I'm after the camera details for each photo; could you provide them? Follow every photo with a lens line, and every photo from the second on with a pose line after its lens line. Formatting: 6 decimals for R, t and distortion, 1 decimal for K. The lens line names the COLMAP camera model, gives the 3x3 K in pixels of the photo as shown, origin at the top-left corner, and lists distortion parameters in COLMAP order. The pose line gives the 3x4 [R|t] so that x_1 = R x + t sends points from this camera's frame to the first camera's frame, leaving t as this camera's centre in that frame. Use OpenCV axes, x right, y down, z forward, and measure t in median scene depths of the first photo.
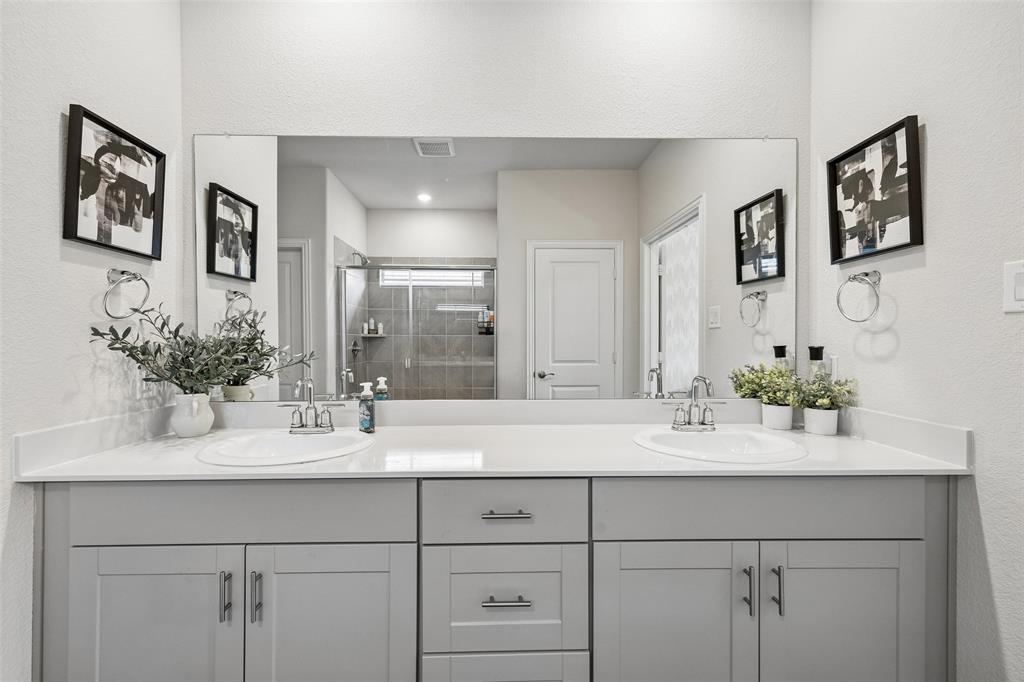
lens RADIAL K [[411.6, 0, 508.9], [0, 411.6, 346.1], [0, 0, 1]] dist [0.001868, -0.000001]
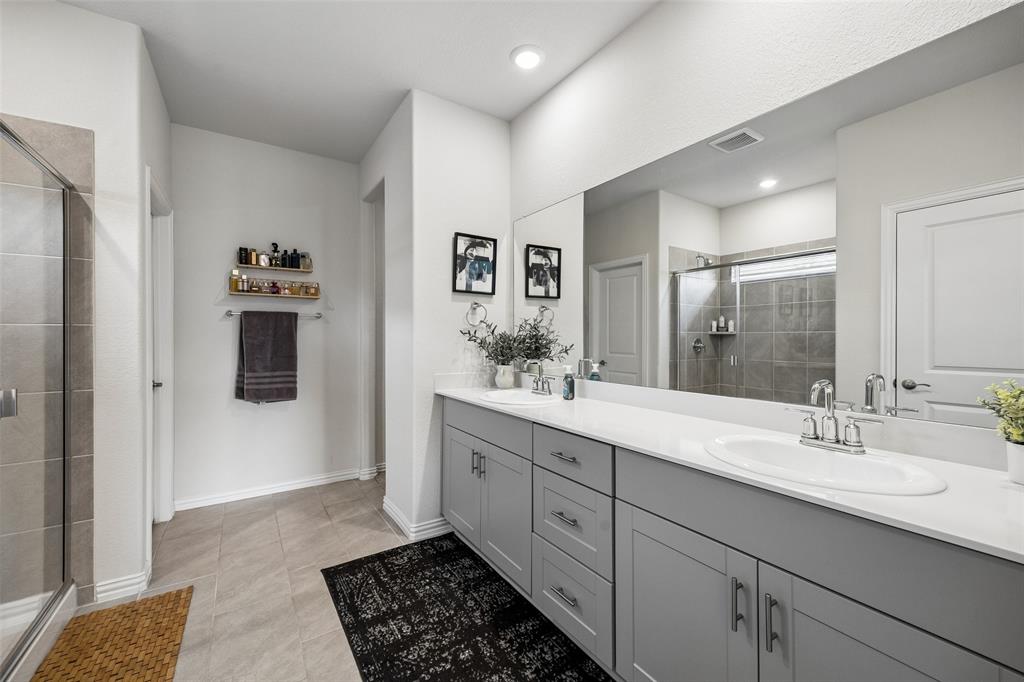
lens RADIAL K [[421.3, 0, 512.0], [0, 421.3, 341.0], [0, 0, 1]] dist [-0.000920, -0.000221]
pose [[0.518591, 0.006824, -0.854995, 0.739712], [-0.014411, 0.999896, -0.000761, 0.006461], [0.854901, 0.012716, 0.518635, 0.047266]]
